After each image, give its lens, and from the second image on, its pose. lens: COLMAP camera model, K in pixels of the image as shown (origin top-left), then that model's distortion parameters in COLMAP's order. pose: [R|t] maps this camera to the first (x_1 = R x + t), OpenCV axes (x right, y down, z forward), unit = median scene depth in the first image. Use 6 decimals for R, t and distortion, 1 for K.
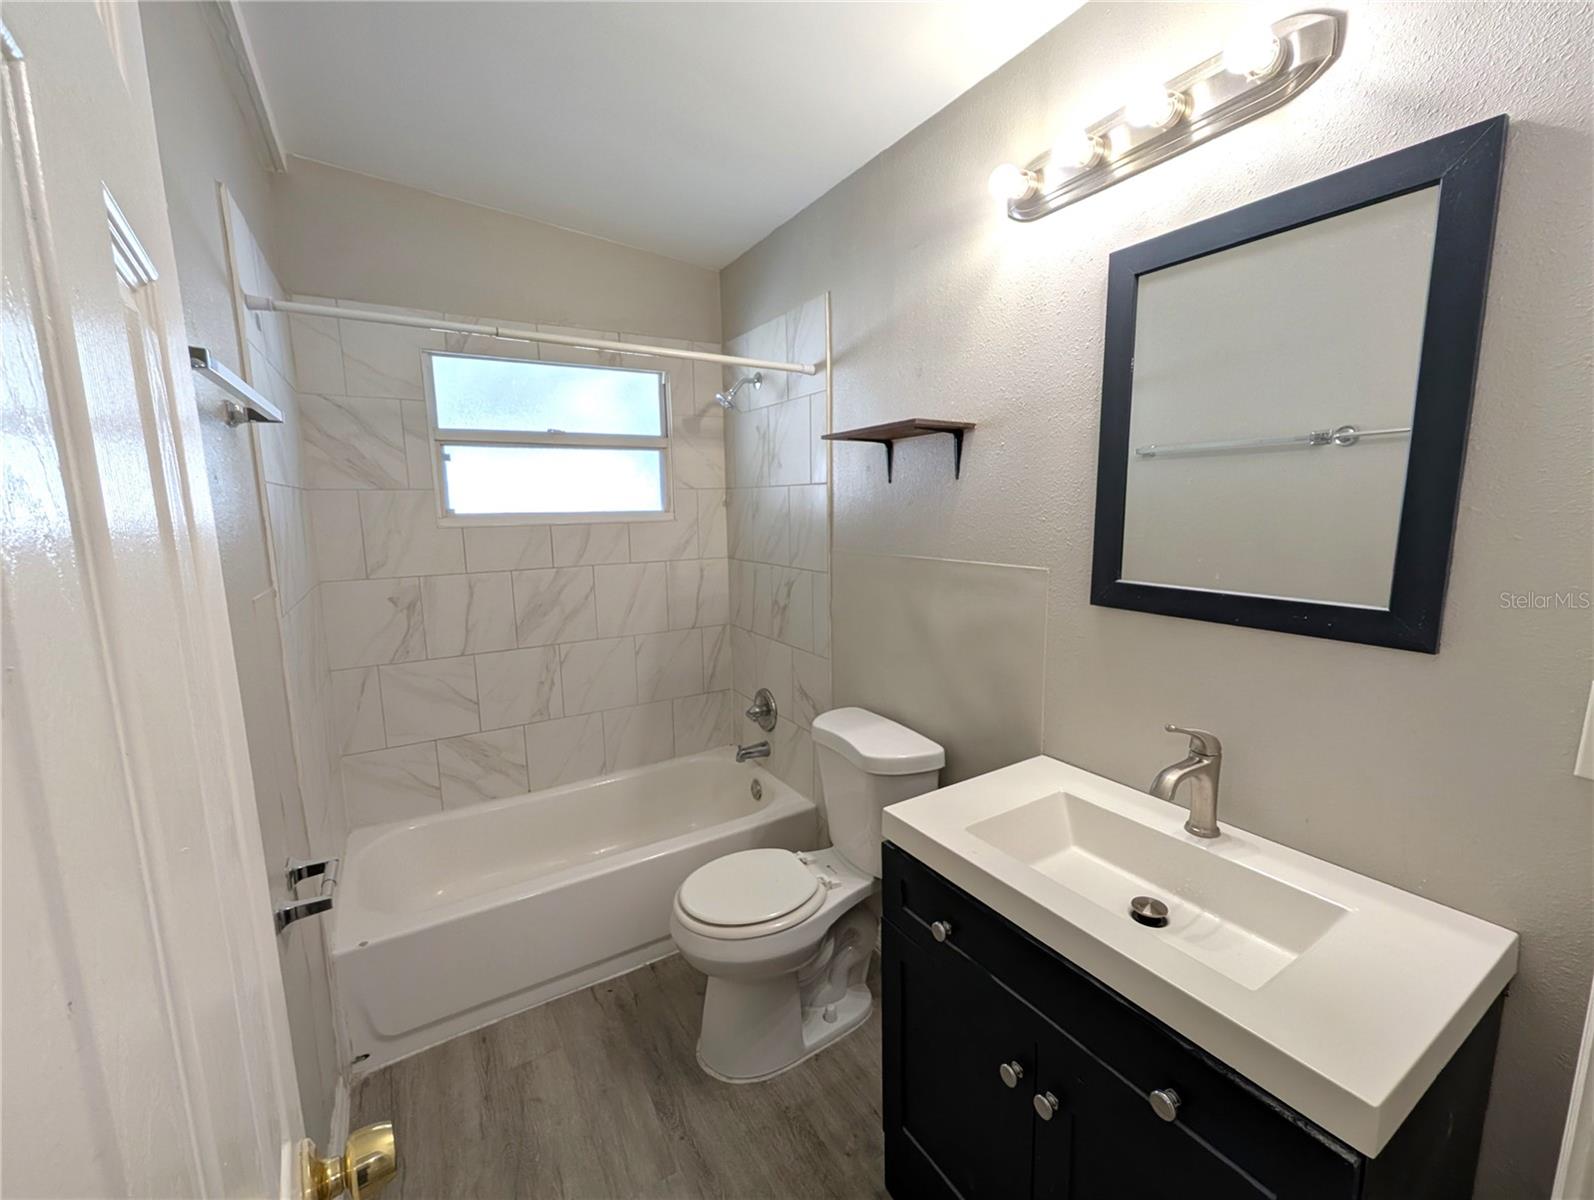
lens RADIAL K [[659.5, 0, 797.8], [0, 659.5, 598.4], [0, 0, 1]] dist [0.000619, 0.000131]
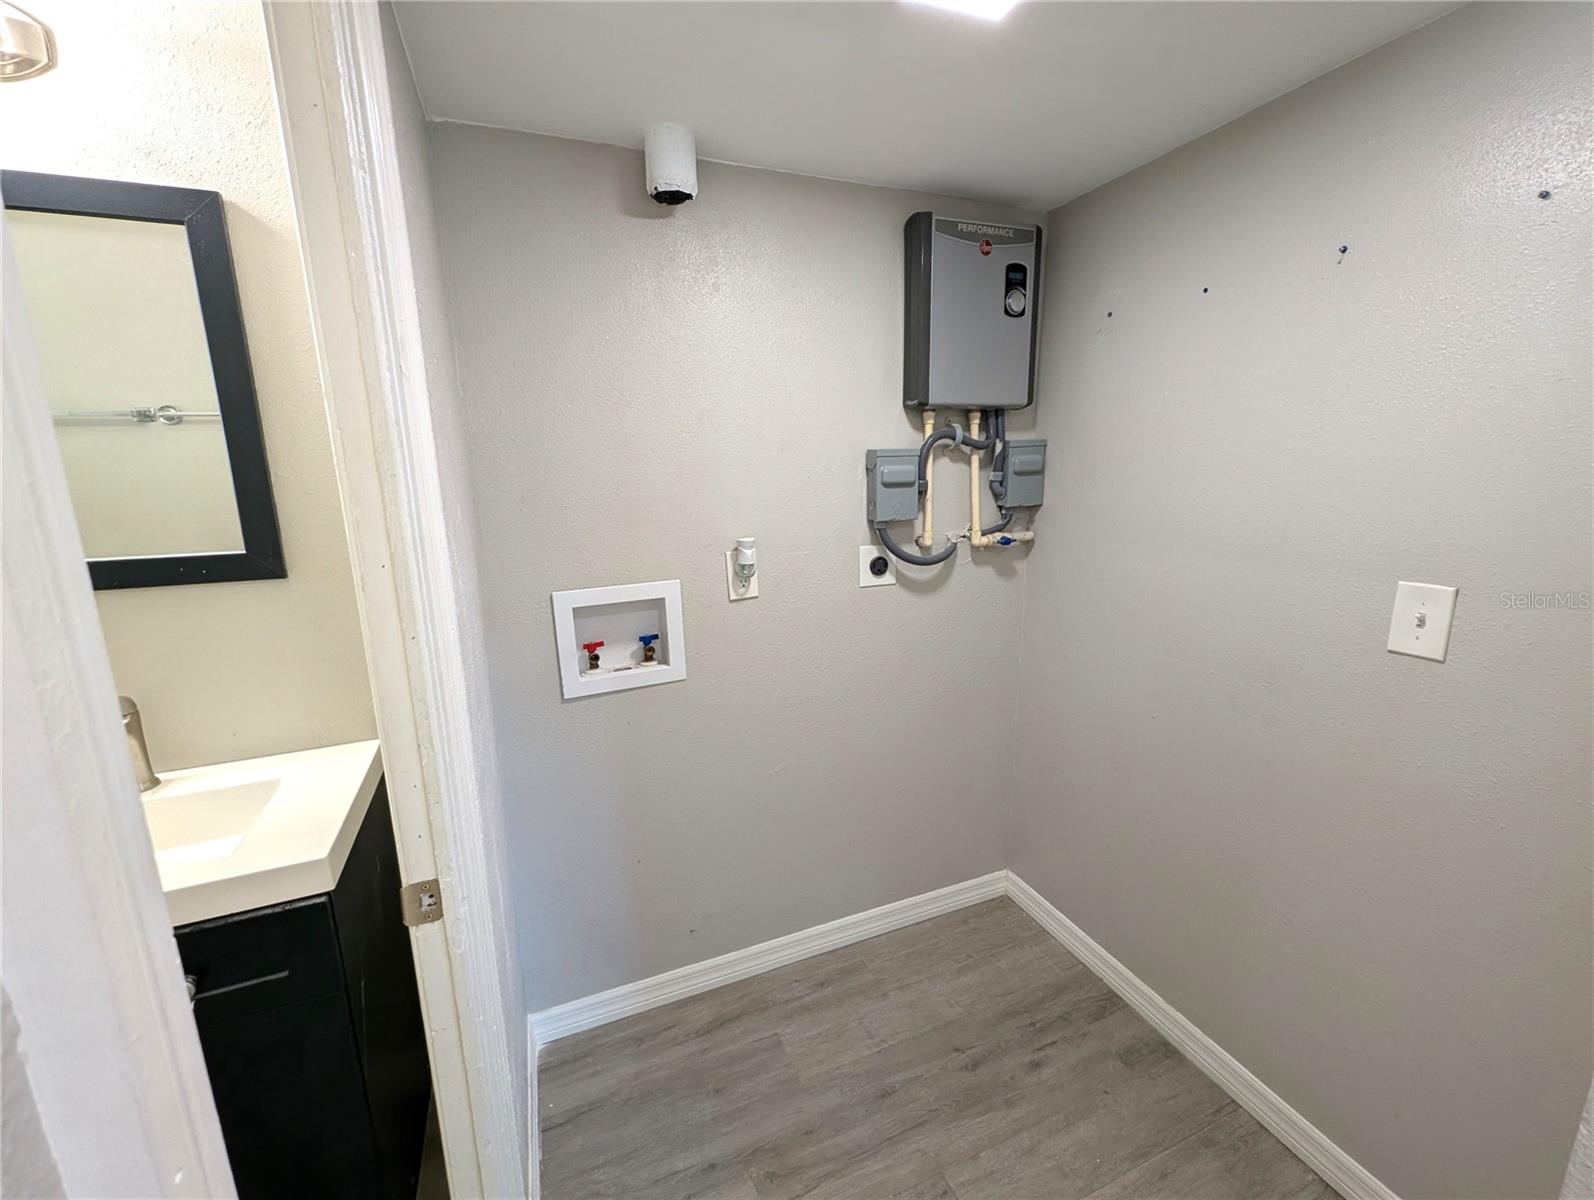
lens RADIAL K [[659.5, 0, 797.8], [0, 659.5, 598.4], [0, 0, 1]] dist [0.000619, 0.000131]
pose [[0.145628, -0.184840, 0.971919, -0.239036], [0.161179, 0.973700, 0.161028, 0.072550], [-0.976122, 0.133203, 0.171590, -0.286680]]
